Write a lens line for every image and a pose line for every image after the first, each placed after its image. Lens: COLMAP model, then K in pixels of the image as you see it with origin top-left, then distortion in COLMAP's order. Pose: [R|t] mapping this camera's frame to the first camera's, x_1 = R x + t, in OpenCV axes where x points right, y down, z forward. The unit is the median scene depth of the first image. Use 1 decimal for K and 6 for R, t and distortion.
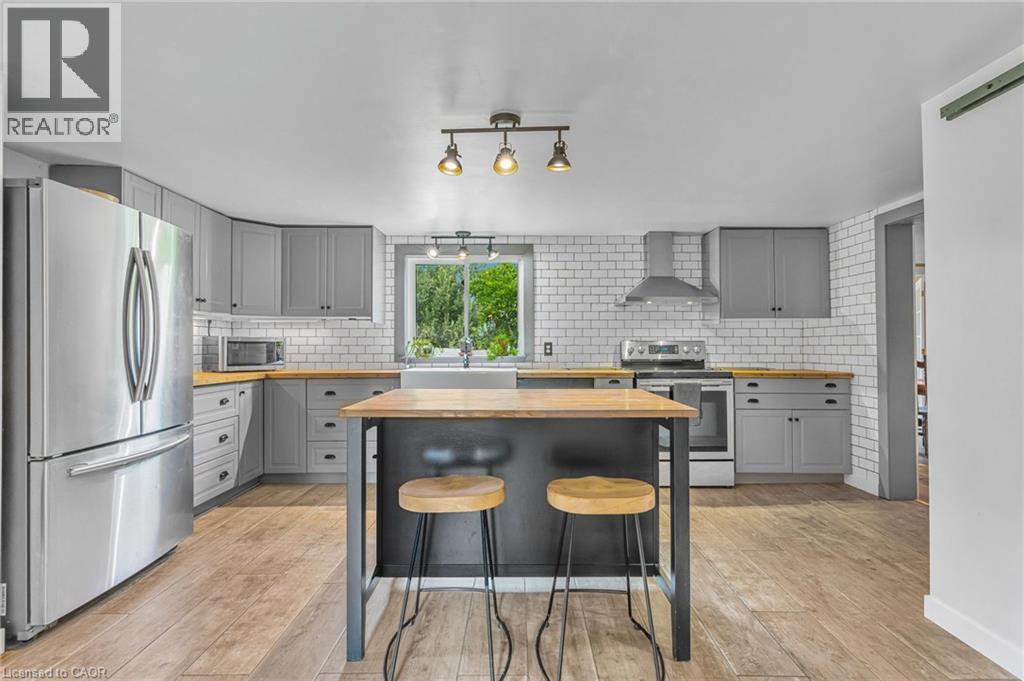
lens RADIAL K [[483.1, 0, 515.4], [0, 483.1, 340.2], [0, 0, 1]] dist [0.002043, 0.000631]
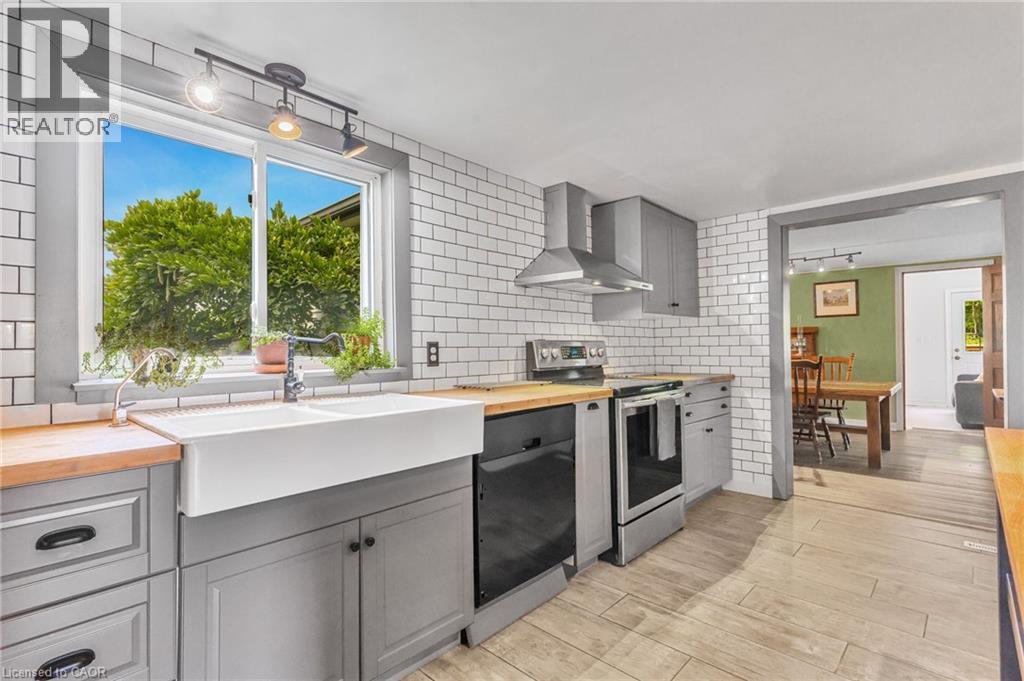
lens RADIAL K [[483.1, 0, 515.4], [0, 483.1, 340.2], [0, 0, 1]] dist [0.002043, 0.000631]
pose [[0.683190, 0.007307, 0.730204, -0.290571], [-0.002837, 0.999969, -0.007352, 0.006946], [-0.730235, 0.002951, 0.683189, 0.612461]]
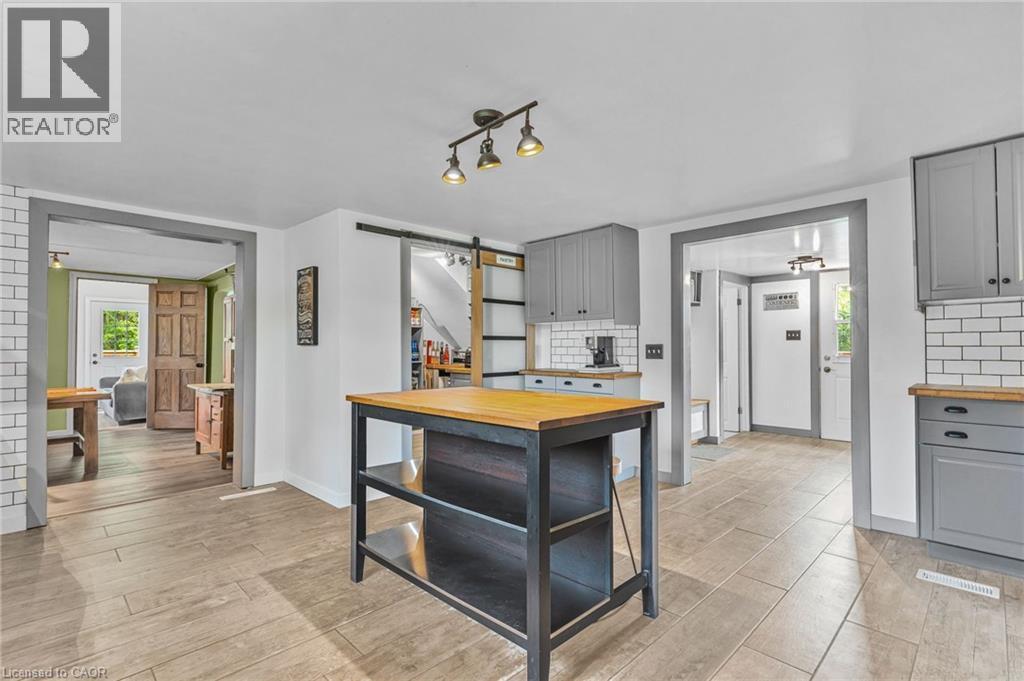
lens RADIAL K [[483.1, 0, 515.4], [0, 483.1, 340.2], [0, 0, 1]] dist [0.002043, 0.000631]
pose [[-0.712674, 0.015369, 0.701327, -0.391091], [-0.004648, 0.999635, -0.026629, 0.010381], [-0.701480, -0.022238, -0.712342, 0.875501]]
